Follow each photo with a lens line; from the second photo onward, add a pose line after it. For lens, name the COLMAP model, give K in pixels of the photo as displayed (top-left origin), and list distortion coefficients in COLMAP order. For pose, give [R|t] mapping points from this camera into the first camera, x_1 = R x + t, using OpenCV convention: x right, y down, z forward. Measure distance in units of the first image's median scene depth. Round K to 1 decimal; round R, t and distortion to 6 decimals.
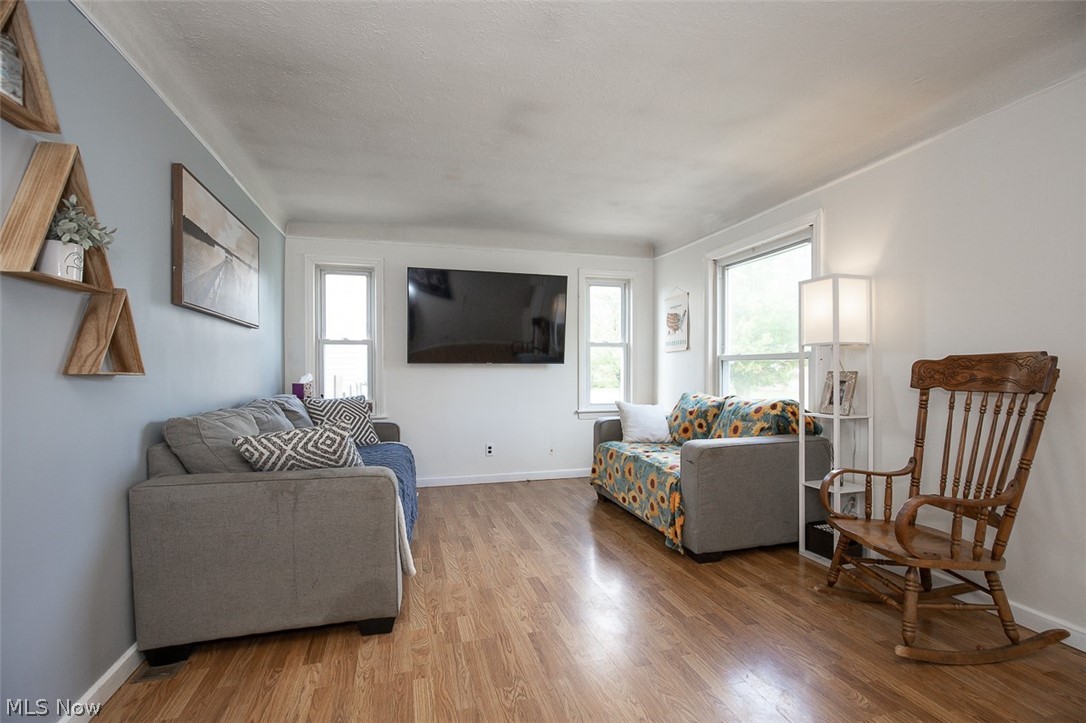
lens RADIAL K [[495.2, 0, 546.4], [0, 495.2, 365.8], [0, 0, 1]] dist [-0.009806, 0.000728]
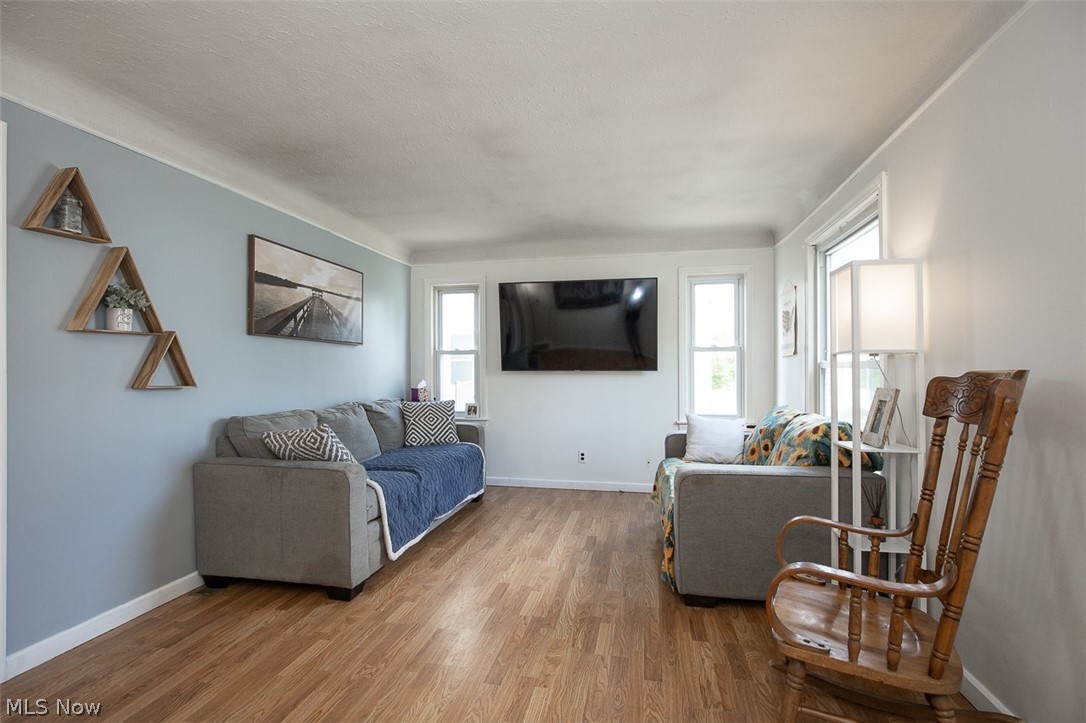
lens RADIAL K [[508.3, 0, 549.6], [0, 508.3, 359.9], [0, 0, 1]] dist [-0.011713, 0.000142]
pose [[0.887588, -0.009084, -0.460550, 0.495488], [0.004445, 0.999928, -0.011156, -0.025179], [0.460618, 0.007855, 0.887564, 0.085587]]
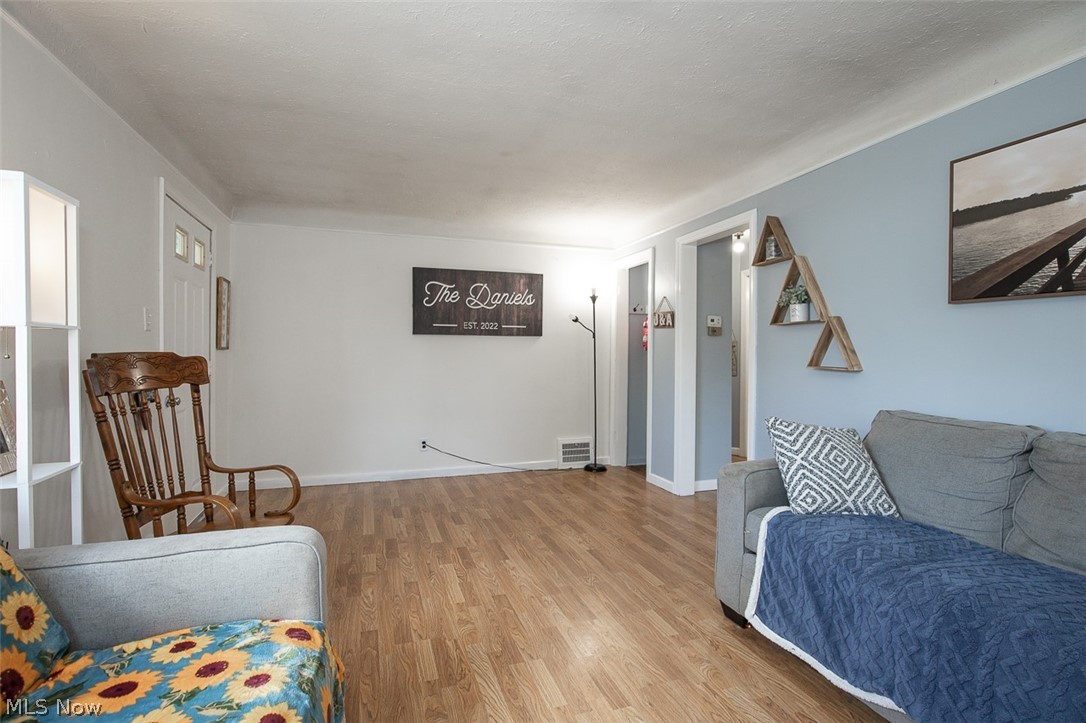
lens RADIAL K [[503.0, 0, 540.0], [0, 503.0, 359.5], [0, 0, 1]] dist [-0.012112, 0.000645]
pose [[-0.999271, -0.001083, -0.038153, 0.090009], [-0.001366, 0.999972, 0.007405, -0.014355], [0.038144, 0.007451, -0.999244, 1.464065]]
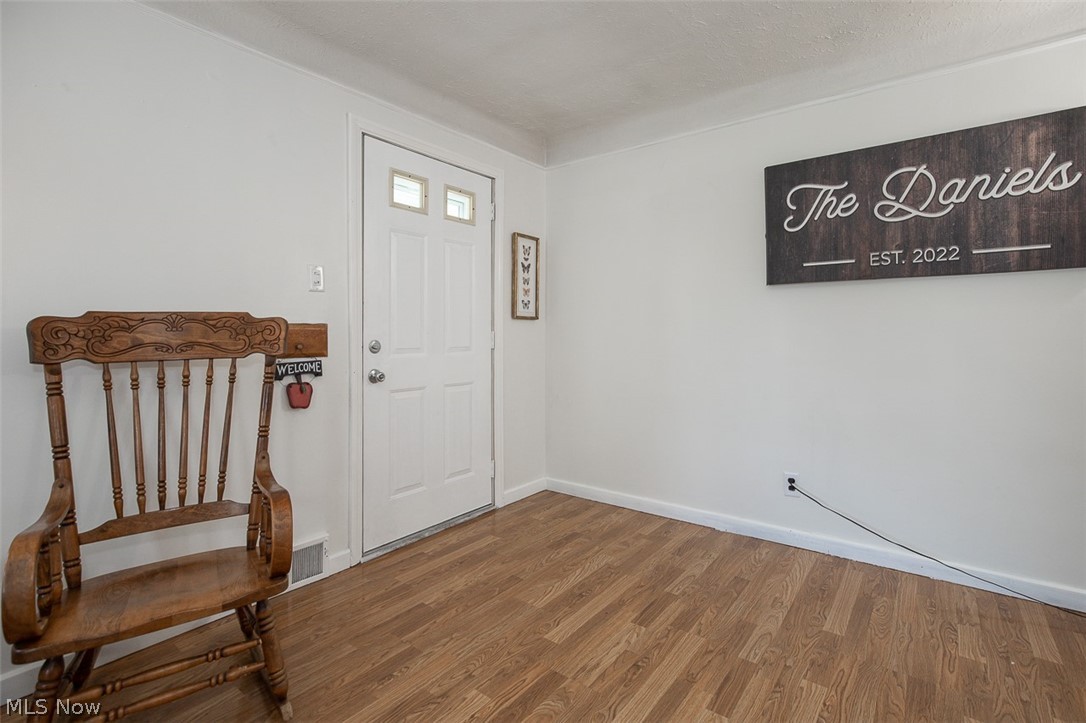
lens RADIAL K [[511.5, 0, 547.3], [0, 511.5, 328.3], [0, 0, 1]] dist [-0.013805, 0.001053]
pose [[-0.587956, 0.015058, 0.808753, -0.079559], [0.000621, 0.999835, -0.018165, 0.012168], [-0.808893, -0.010178, -0.587868, 0.711424]]
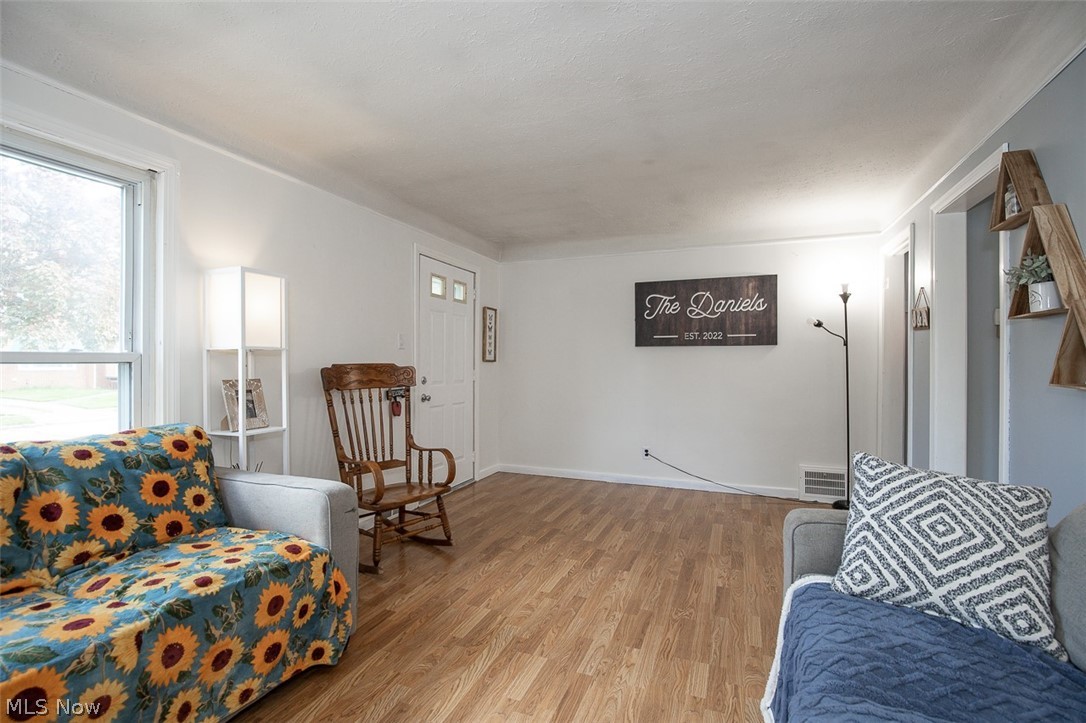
lens RADIAL K [[495.2, 0, 546.4], [0, 495.2, 365.8], [0, 0, 1]] dist [-0.009806, 0.000728]
pose [[-0.790250, -0.001125, 0.612783, -0.348264], [-0.003670, 0.999989, -0.002897, -0.011630], [-0.612773, -0.004538, -0.790246, 1.341154]]
